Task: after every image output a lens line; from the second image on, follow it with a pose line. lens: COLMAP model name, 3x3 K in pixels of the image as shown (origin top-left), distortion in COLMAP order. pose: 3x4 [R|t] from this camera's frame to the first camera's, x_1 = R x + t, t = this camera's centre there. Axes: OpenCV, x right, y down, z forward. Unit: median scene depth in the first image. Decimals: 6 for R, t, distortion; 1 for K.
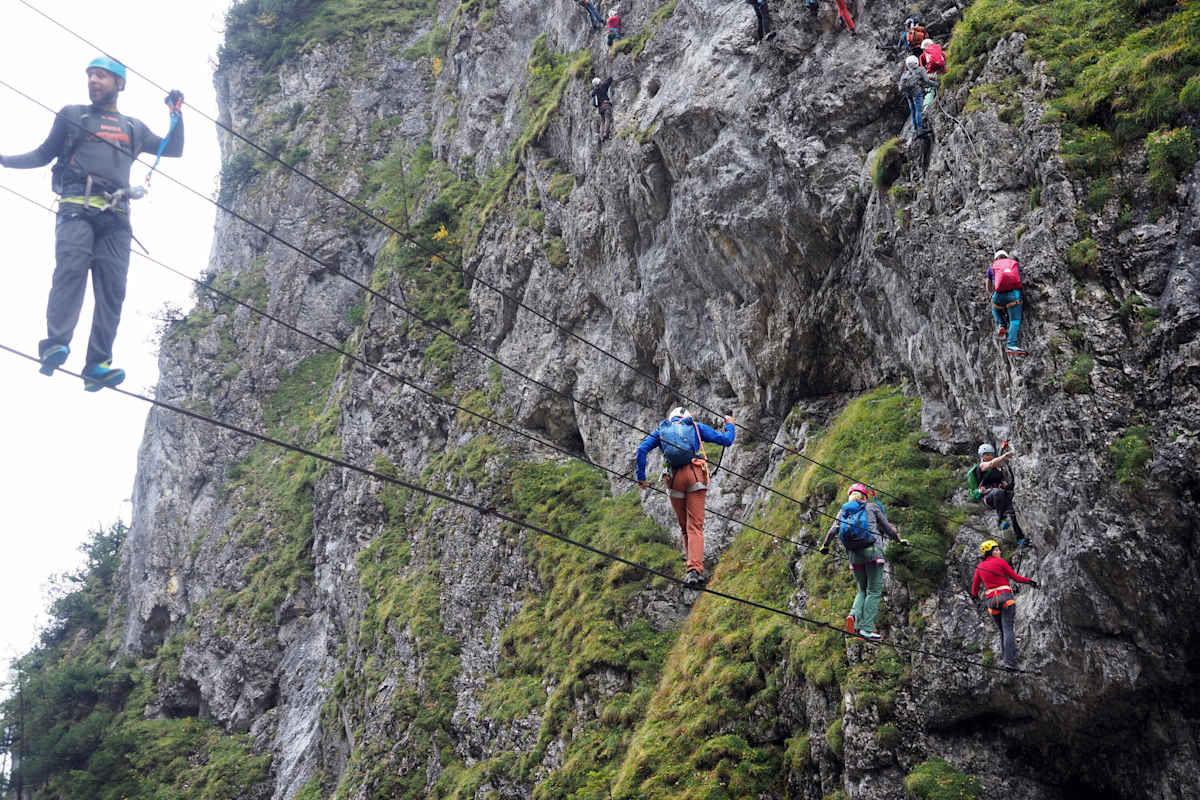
lens RADIAL K [[891.9, 0, 598.7], [0, 891.9, 401.4], [0, 0, 1]] dist [-0.005224, 0.001063]
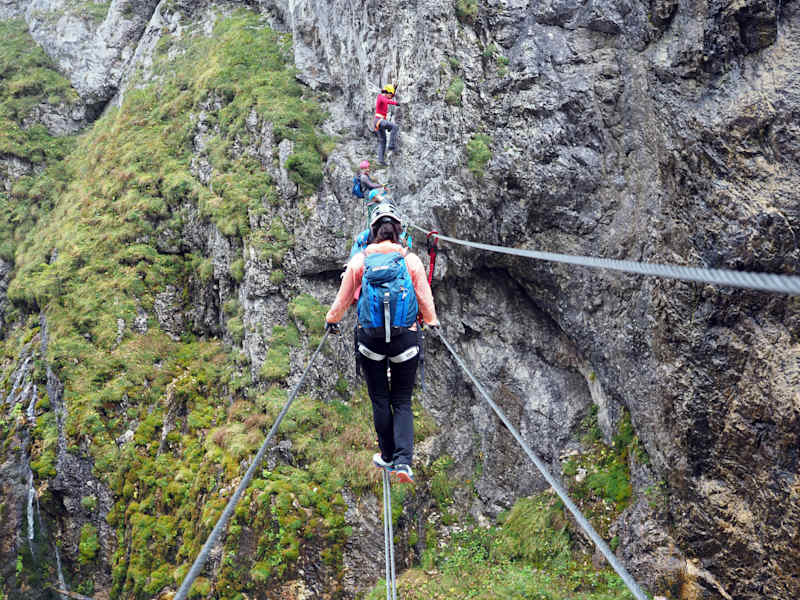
lens RADIAL K [[609.7, 0, 400.9], [0, 609.7, 299.7], [0, 0, 1]] dist [-0.000826, 0.000137]
pose [[0.906940, 0.041849, 0.419175, 0.073757], [-0.180881, 0.937342, 0.297777, 0.045115], [-0.380449, -0.345887, 0.857683, -0.072368]]
